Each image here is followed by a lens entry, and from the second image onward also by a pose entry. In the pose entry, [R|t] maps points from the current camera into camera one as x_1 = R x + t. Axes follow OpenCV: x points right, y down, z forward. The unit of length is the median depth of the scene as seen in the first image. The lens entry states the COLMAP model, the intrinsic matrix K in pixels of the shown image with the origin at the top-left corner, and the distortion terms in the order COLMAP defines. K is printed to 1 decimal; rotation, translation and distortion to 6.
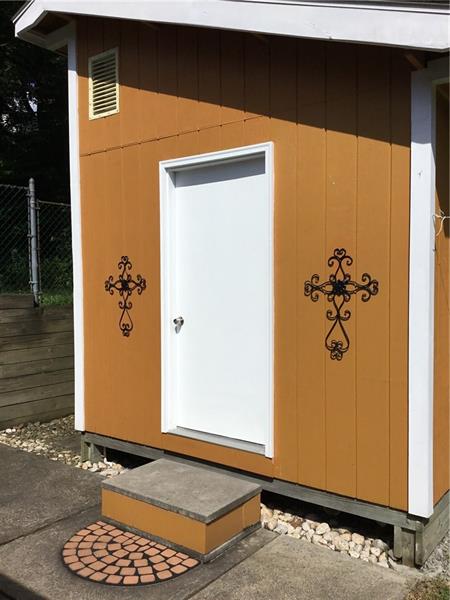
lens RADIAL K [[542.3, 0, 224.4], [0, 542.3, 302.6], [0, 0, 1]] dist [0.081876, -0.134364]
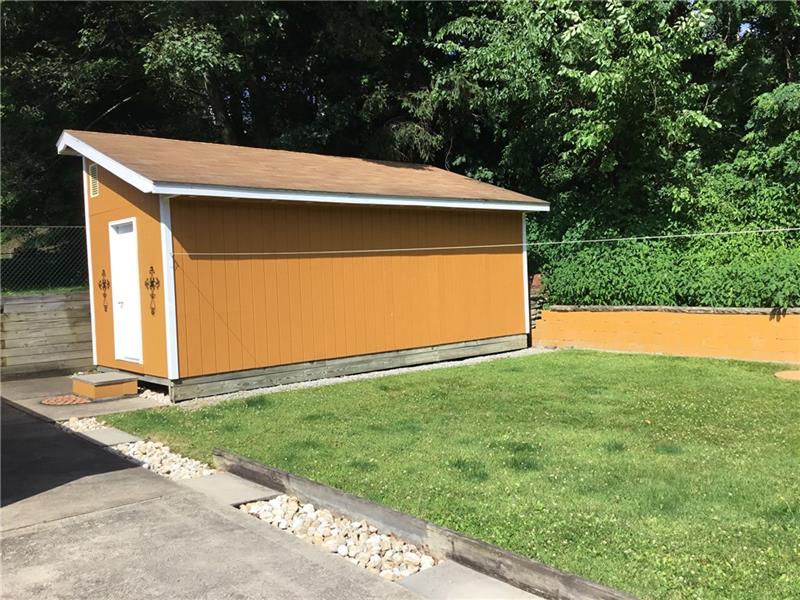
lens RADIAL K [[723.0, 0, 401.0], [0, 723.0, 297.6], [0, 0, 1]] dist [0.081876, -0.134364]
pose [[0.974732, -0.027611, -0.221665, 1.499171], [0.026572, 0.999618, -0.007667, 0.064044], [0.221792, 0.001584, 0.975093, -1.358197]]
